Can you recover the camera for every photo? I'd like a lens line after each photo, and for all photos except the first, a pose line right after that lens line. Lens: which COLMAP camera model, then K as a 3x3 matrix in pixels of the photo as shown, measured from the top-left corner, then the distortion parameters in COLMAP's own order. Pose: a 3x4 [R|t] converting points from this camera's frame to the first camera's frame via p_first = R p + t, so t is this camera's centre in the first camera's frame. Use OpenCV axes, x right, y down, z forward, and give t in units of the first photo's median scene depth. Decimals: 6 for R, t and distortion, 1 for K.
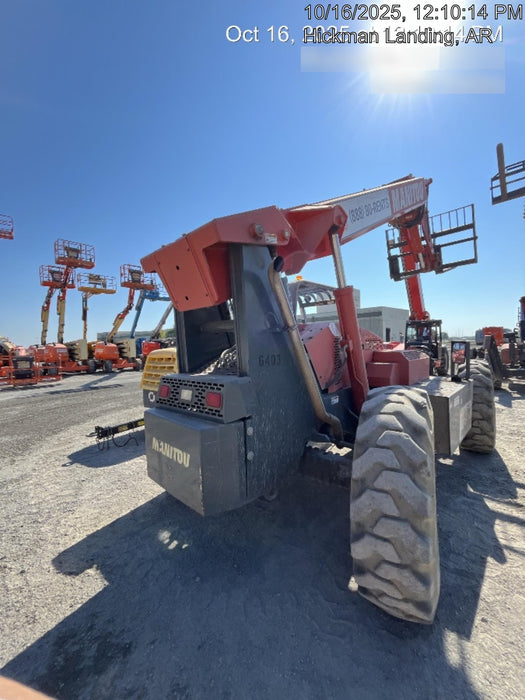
lens RADIAL K [[286.0, 0, 262.5], [0, 286.0, 350.0], [0, 0, 1]] dist [0.000143, 0.000260]
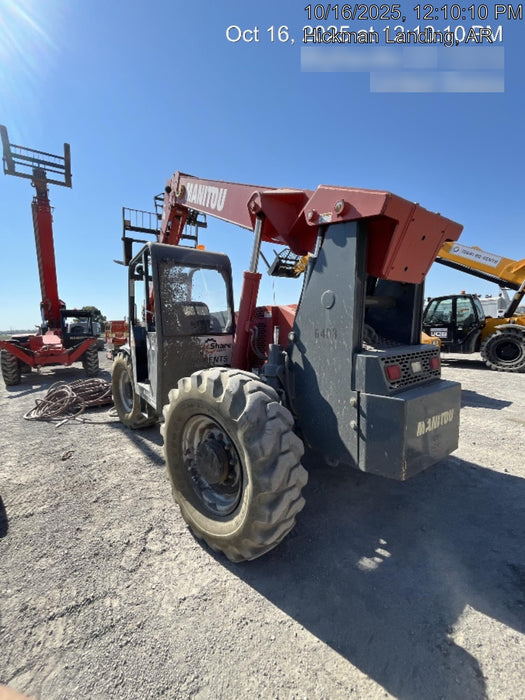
lens RADIAL K [[286.0, 0, 262.5], [0, 286.0, 350.0], [0, 0, 1]] dist [0.000143, 0.000260]
pose [[0.183335, -0.057677, 0.981357, -1.189045], [0.038156, 0.997943, 0.051524, 0.017227], [-0.982310, 0.027999, 0.185159, 1.182829]]
